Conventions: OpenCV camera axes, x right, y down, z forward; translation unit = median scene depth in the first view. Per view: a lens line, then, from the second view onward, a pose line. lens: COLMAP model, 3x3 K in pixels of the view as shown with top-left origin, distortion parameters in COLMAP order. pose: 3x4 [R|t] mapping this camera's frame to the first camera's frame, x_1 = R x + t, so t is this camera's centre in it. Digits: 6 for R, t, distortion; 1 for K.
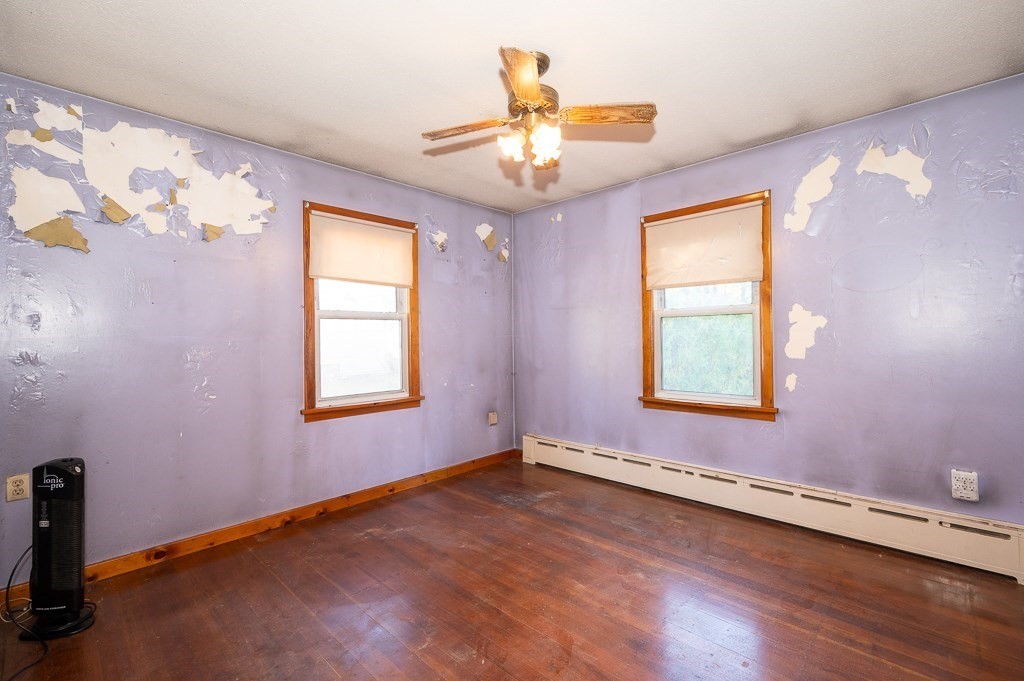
lens RADIAL K [[444.7, 0, 509.3], [0, 444.7, 335.3], [0, 0, 1]] dist [0.001459, -0.000661]
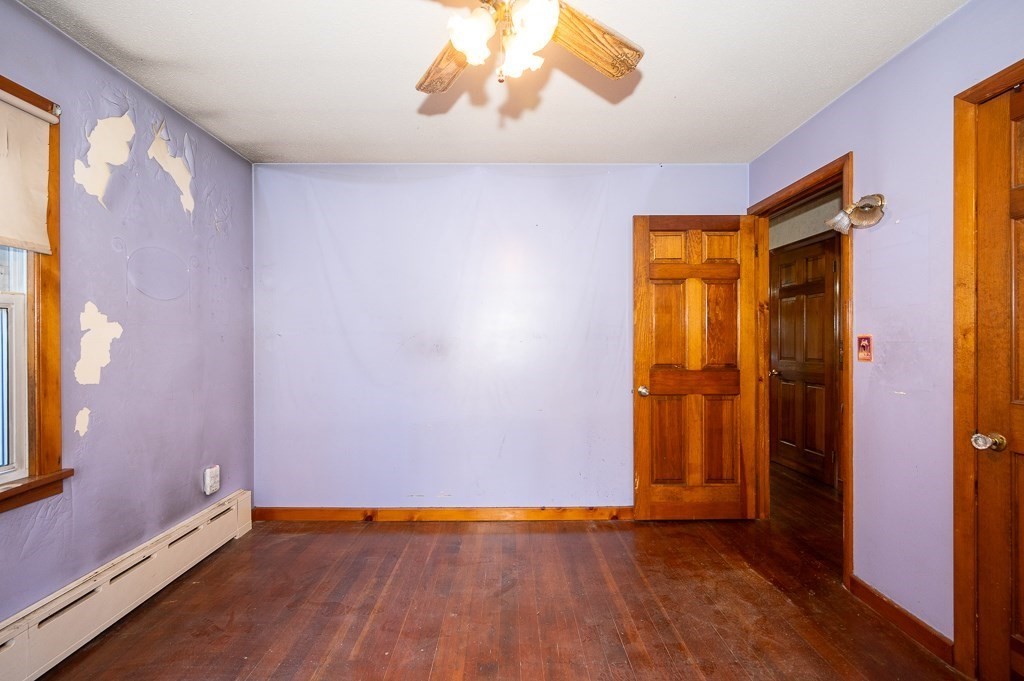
lens RADIAL K [[444.7, 0, 514.2], [0, 444.7, 339.7], [0, 0, 1]] dist [0.001459, -0.000661]
pose [[-0.697386, 0.017203, 0.716489, -0.279181], [0.012595, 0.999852, -0.011748, 0.001630], [-0.716585, 0.000831, -0.697499, 1.028371]]
